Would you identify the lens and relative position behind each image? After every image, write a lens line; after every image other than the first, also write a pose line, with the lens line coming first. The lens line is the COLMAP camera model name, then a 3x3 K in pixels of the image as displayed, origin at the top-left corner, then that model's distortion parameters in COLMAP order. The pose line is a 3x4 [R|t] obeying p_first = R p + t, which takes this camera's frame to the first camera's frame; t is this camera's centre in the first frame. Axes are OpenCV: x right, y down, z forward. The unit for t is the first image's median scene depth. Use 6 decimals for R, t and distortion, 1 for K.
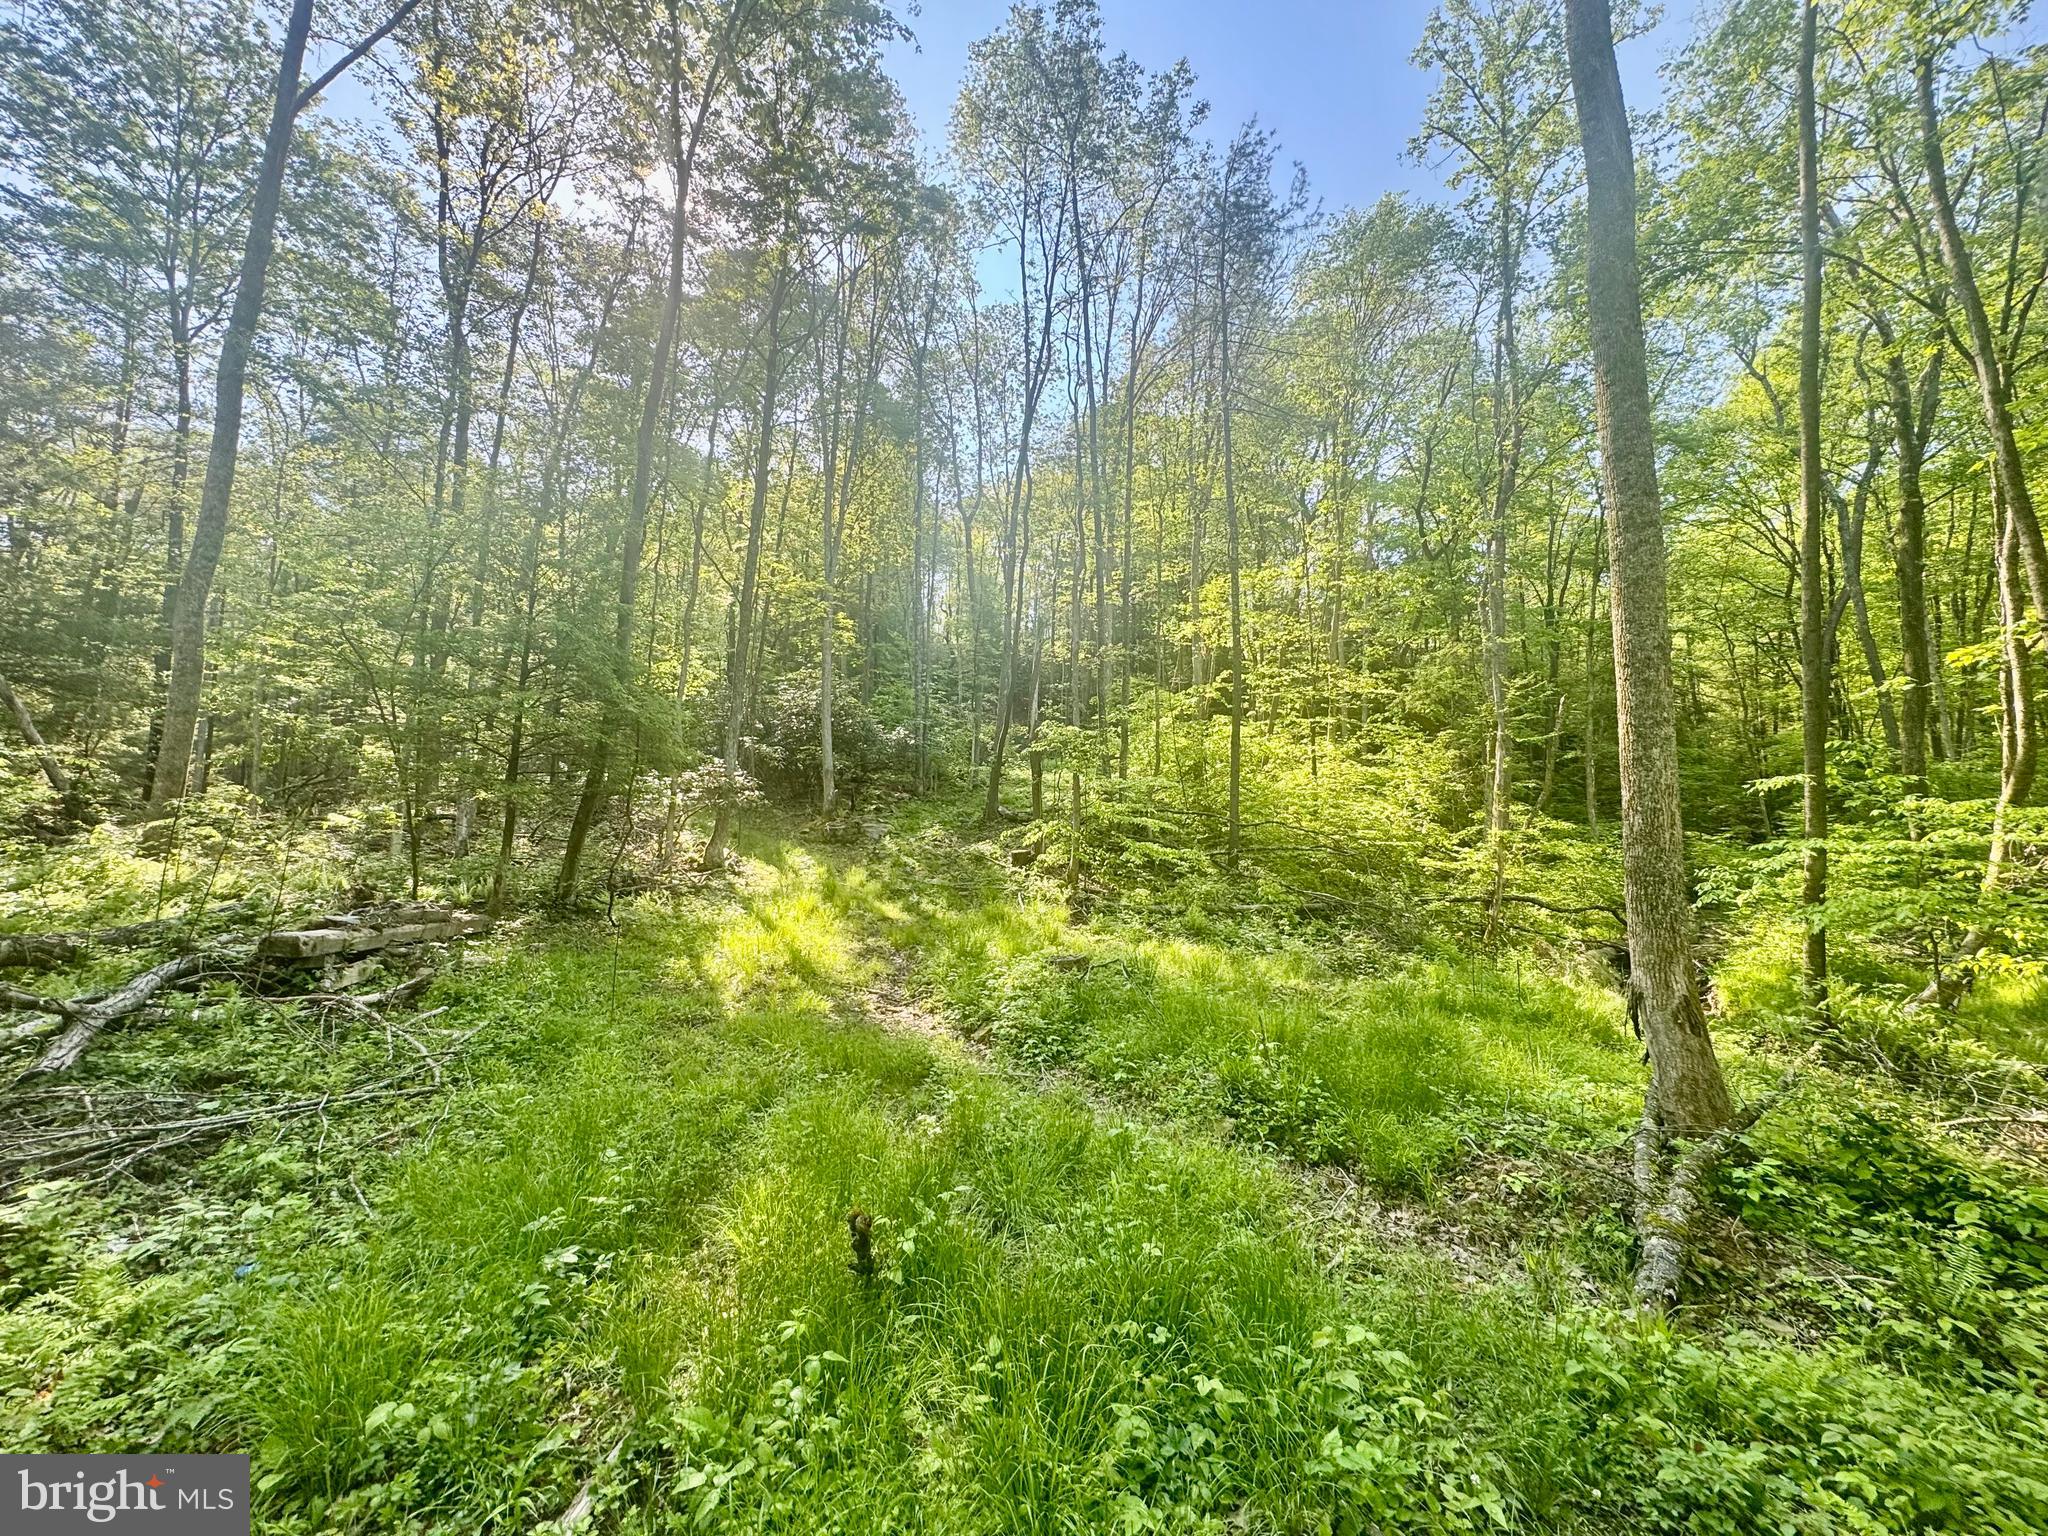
lens RADIAL K [[817.4, 0, 1024.0], [0, 817.4, 768.0], [0, 0, 1]] dist [0.000597, 0.000073]
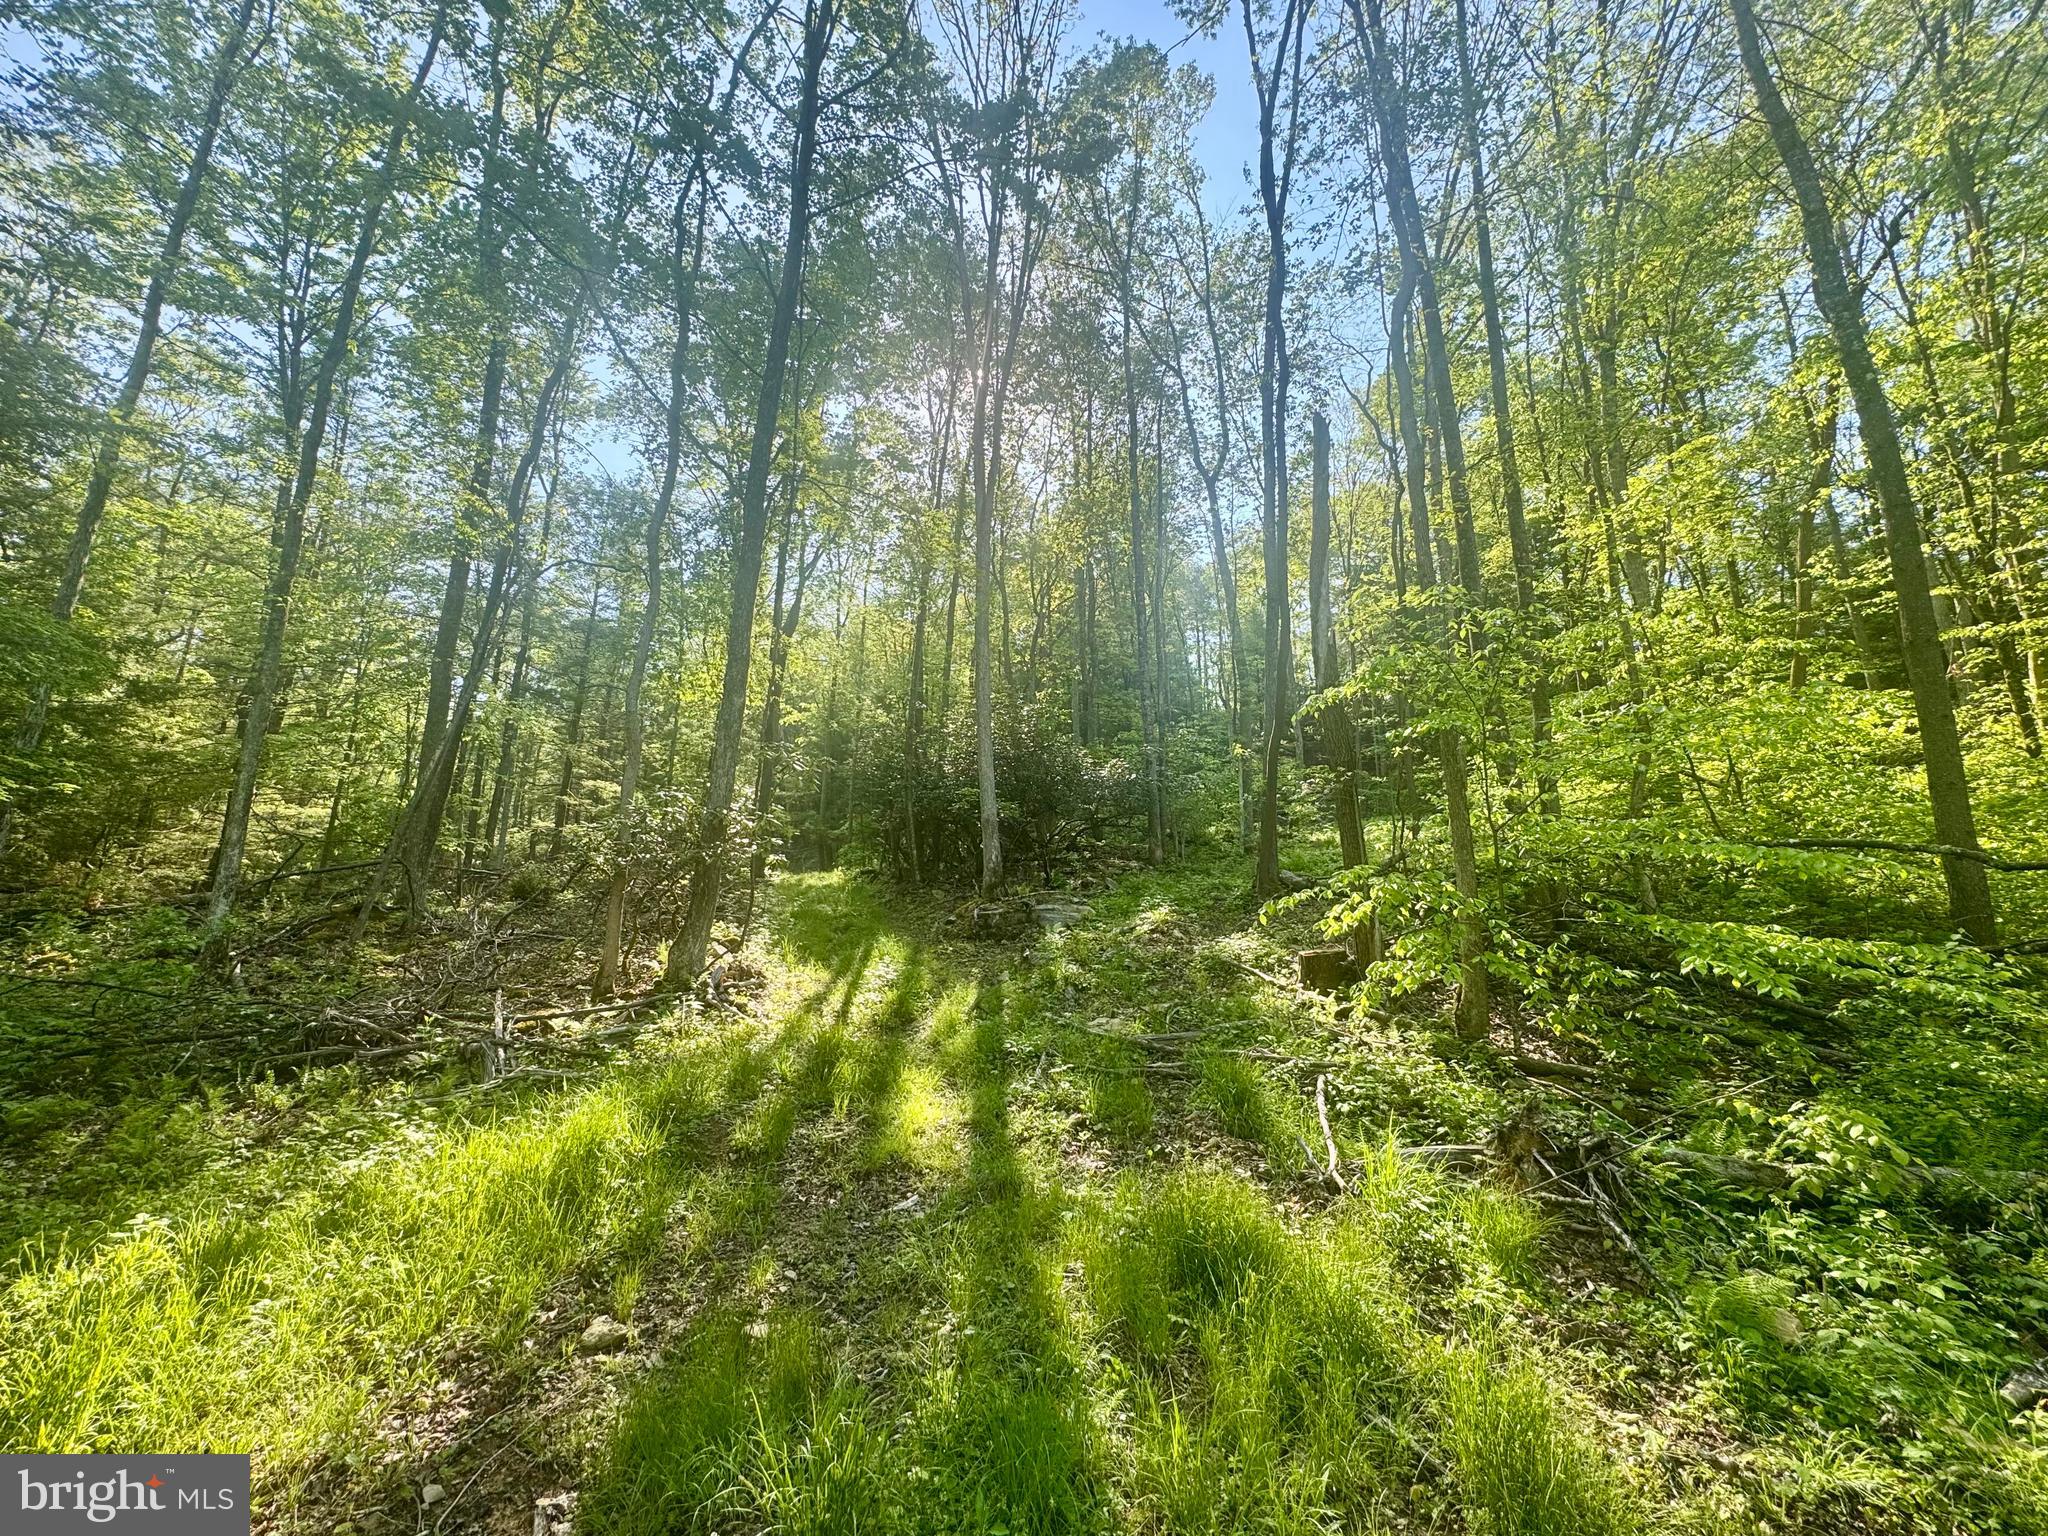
lens RADIAL K [[817.4, 0, 1024.0], [0, 817.4, 768.0], [0, 0, 1]] dist [0.000597, 0.000073]
pose [[0.932103, -0.092372, -0.350215, 0.009244], [0.051732, 0.990971, -0.123692, 0.049883], [0.358479, 0.097176, 0.928466, 0.522107]]
